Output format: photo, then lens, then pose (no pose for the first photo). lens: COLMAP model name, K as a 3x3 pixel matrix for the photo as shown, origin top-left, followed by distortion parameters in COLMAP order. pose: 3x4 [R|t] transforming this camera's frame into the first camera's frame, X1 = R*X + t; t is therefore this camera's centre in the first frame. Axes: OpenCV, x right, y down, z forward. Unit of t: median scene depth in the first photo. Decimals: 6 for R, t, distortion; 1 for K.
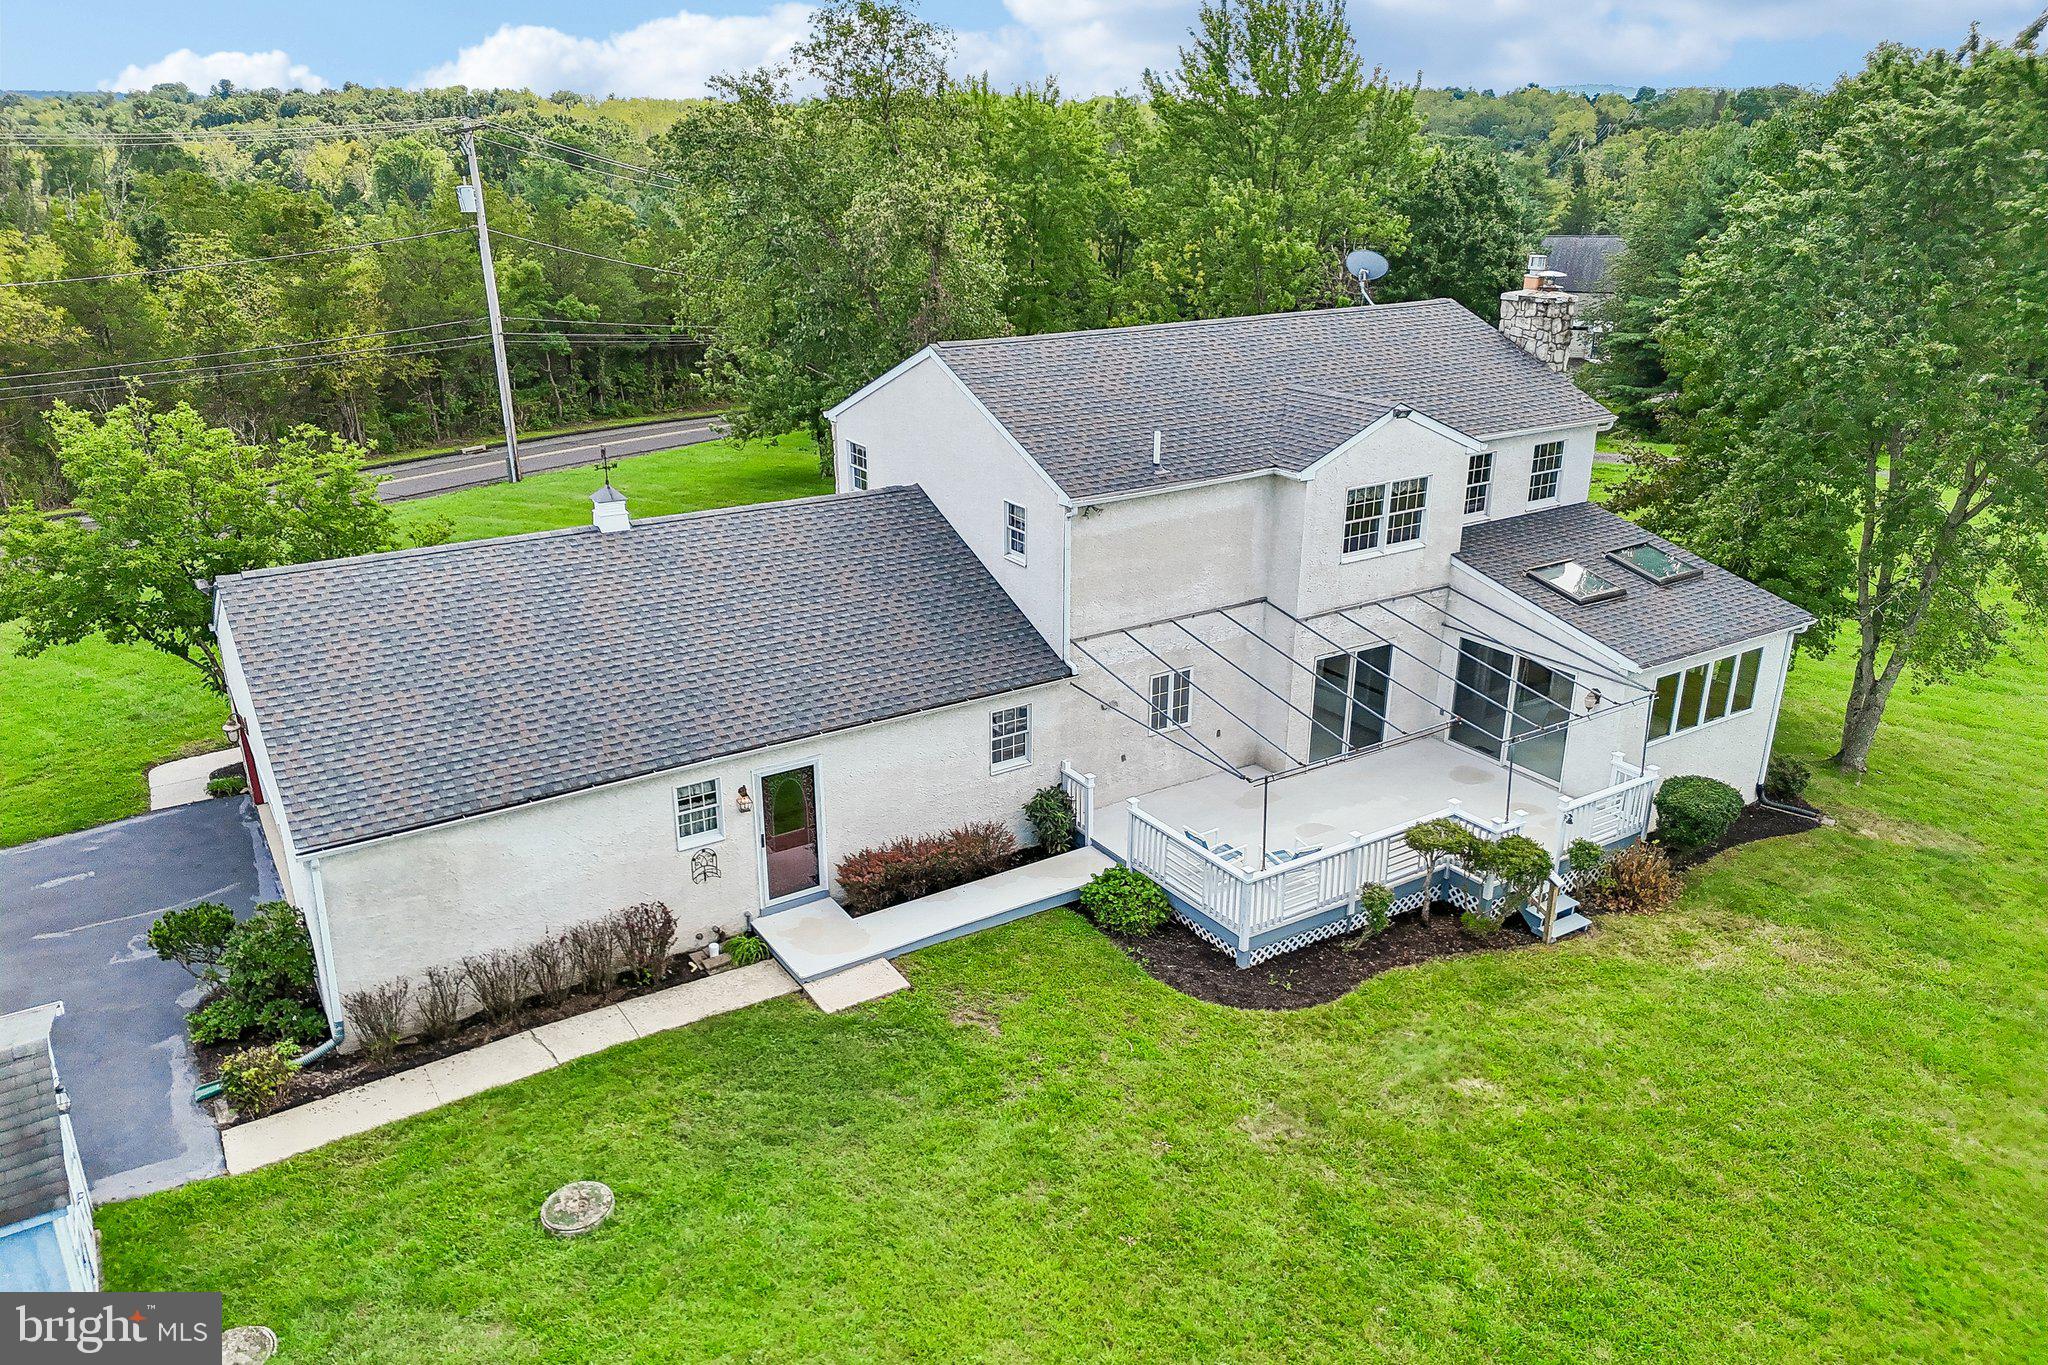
lens RADIAL K [[1421.2, 0, 1019.1], [0, 1421.2, 691.0], [0, 0, 1]] dist [0.034215, -0.002757]
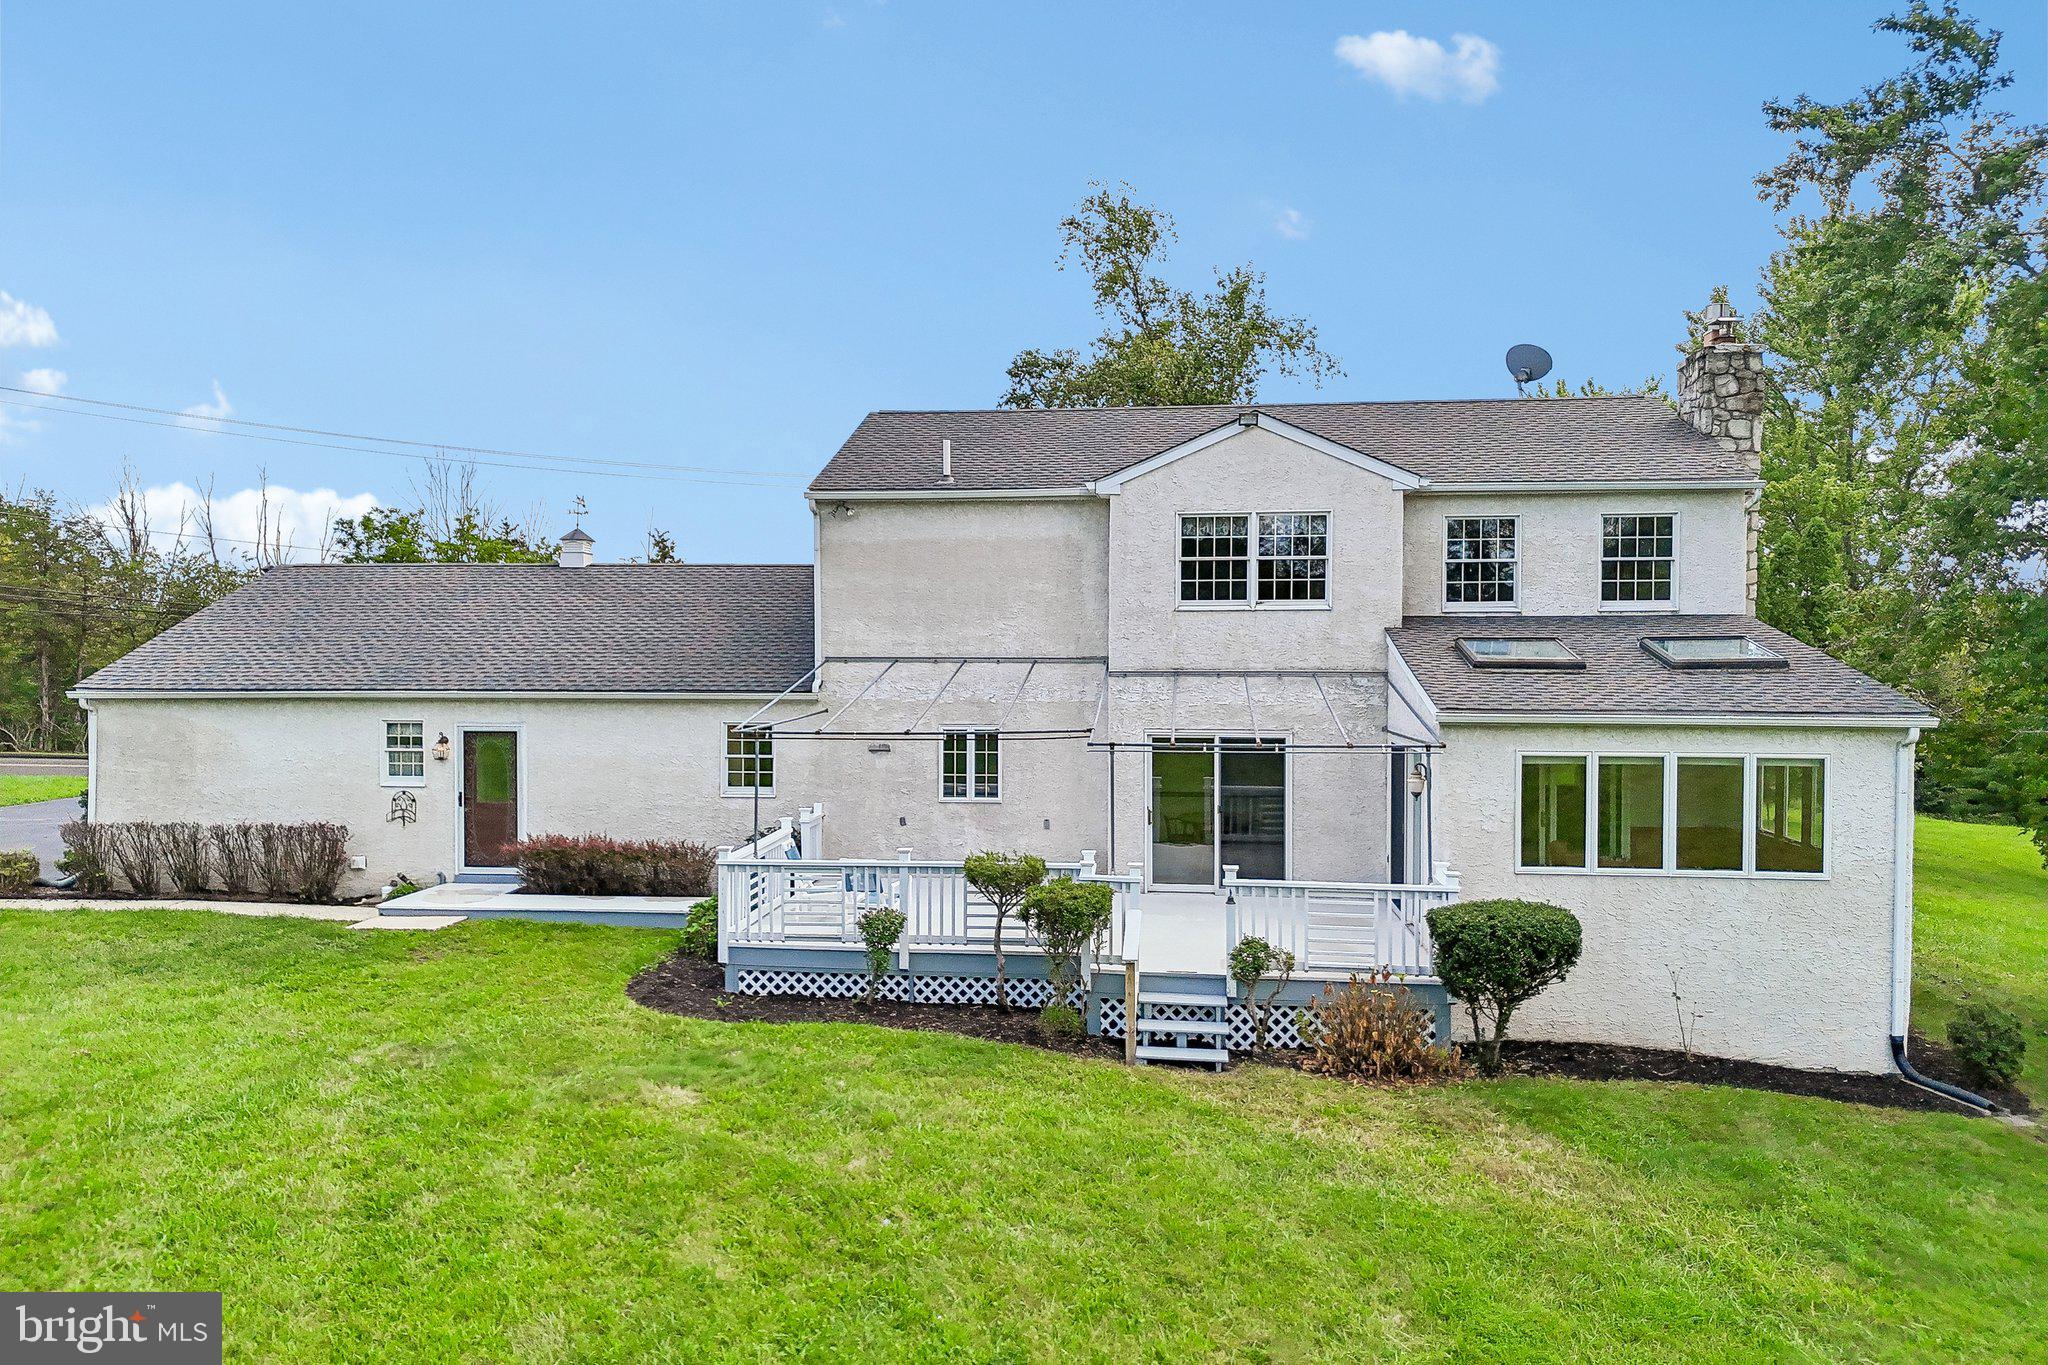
lens RADIAL K [[1421.2, 0, 1029.7], [0, 1421.2, 670.4], [0, 0, 1]] dist [0.034215, -0.002757]
pose [[0.783652, 0.014349, -0.621034, 0.649449], [-0.223431, 0.939339, -0.260233, 0.164093], [0.579627, 0.342690, 0.739321, 0.384210]]
